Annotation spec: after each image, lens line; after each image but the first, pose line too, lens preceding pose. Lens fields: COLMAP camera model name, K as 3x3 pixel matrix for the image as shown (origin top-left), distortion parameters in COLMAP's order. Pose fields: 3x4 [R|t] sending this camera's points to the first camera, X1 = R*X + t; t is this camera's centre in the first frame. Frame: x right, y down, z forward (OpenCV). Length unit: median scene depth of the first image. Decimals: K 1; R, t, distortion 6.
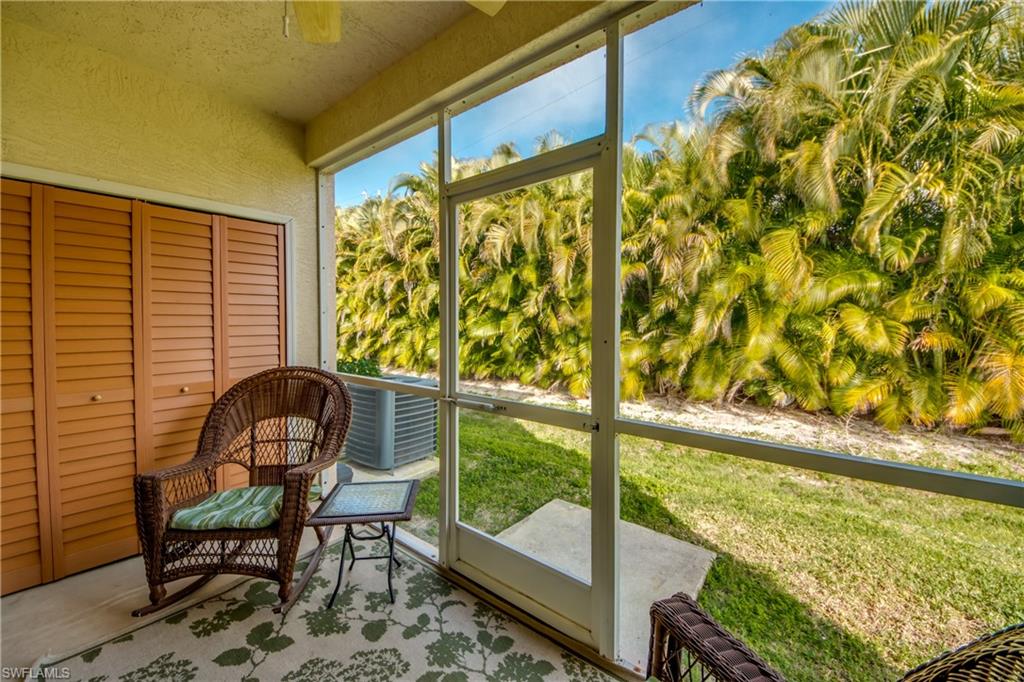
lens RADIAL K [[388.8, 0, 489.3], [0, 388.8, 330.0], [0, 0, 1]] dist [-0.000682, -0.005374]
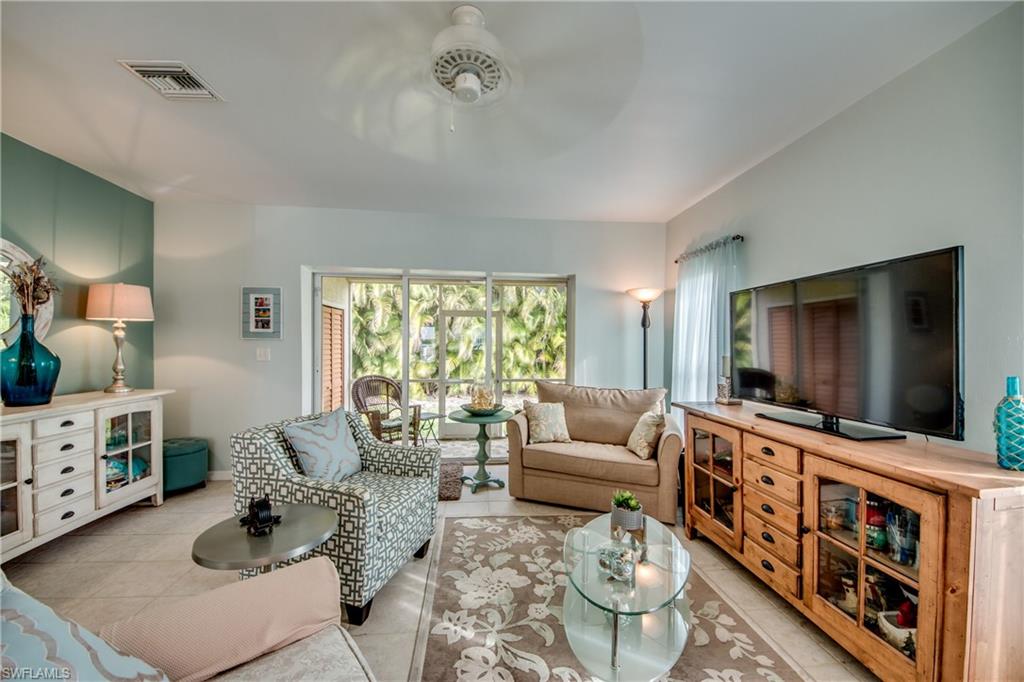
lens RADIAL K [[388.8, 0, 514.4], [0, 388.8, 350.0], [0, 0, 1]] dist [-0.000682, -0.005374]
pose [[0.699330, -0.005033, 0.714781, -0.683574], [0.006053, 0.999981, 0.001119, -0.025336], [-0.714773, 0.003543, 0.699348, -0.553223]]
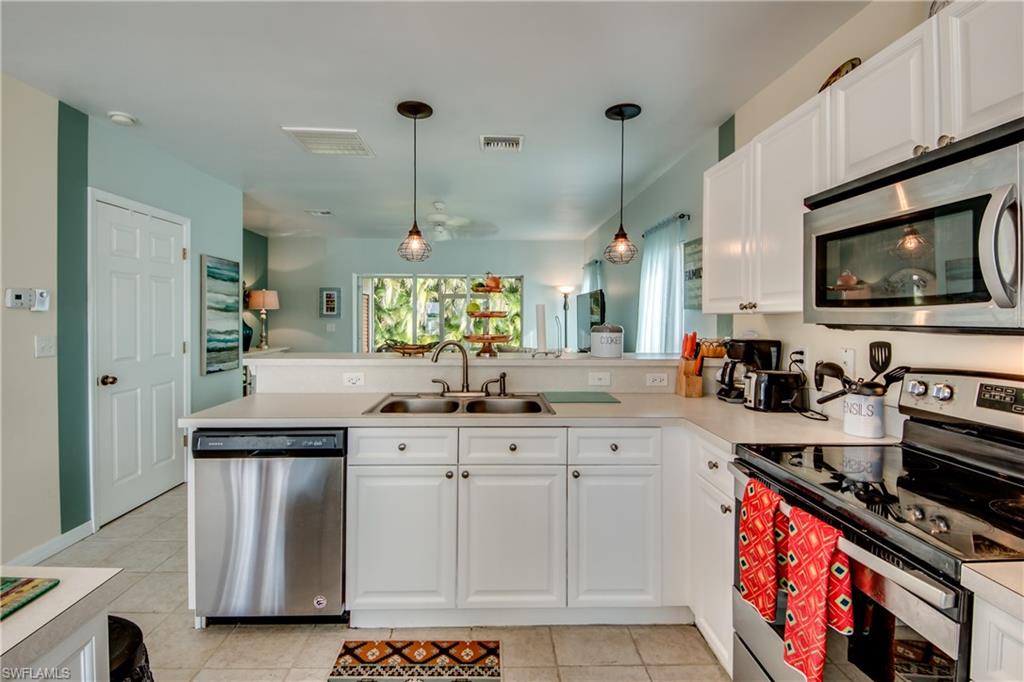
lens RADIAL K [[465.9, 0, 496.4], [0, 465.9, 318.1], [0, 0, 1]] dist [-0.005149, -0.003683]
pose [[0.761566, 0.001115, 0.648086, -1.012181], [0.008551, 0.999894, -0.011769, -0.026930], [-0.648031, 0.014504, 0.761476, -1.101804]]
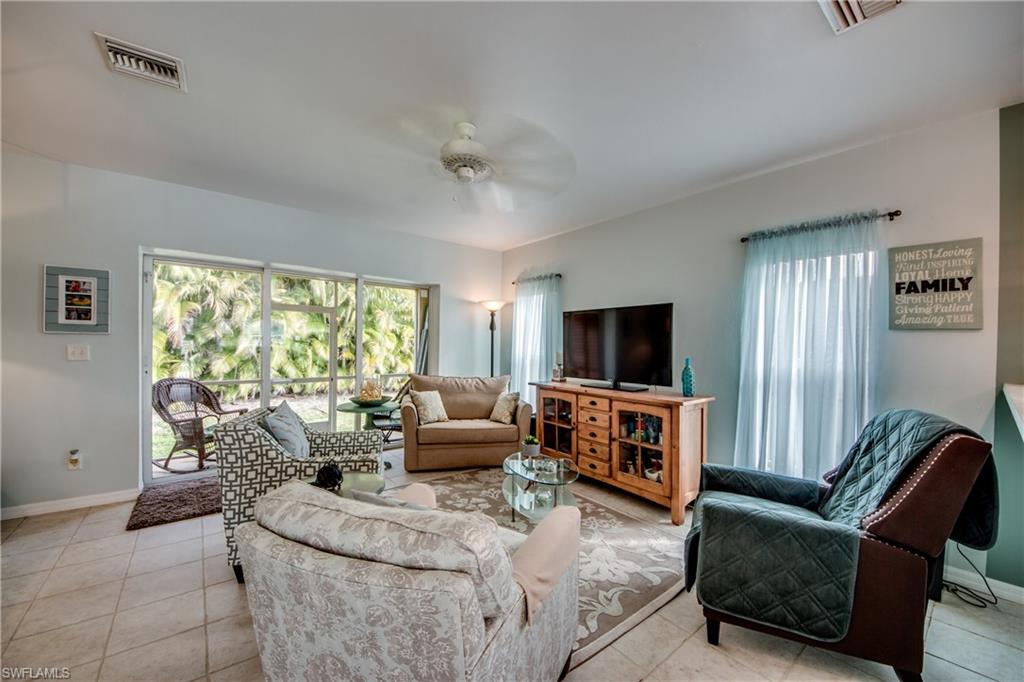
lens RADIAL K [[388.8, 0, 517.5], [0, 388.8, 348.6], [0, 0, 1]] dist [-0.000682, -0.005374]
pose [[0.197606, -0.007603, 0.980252, -0.913229], [0.002008, 0.999971, 0.007351, -0.026450], [-0.980280, 0.000515, 0.197615, -0.478311]]
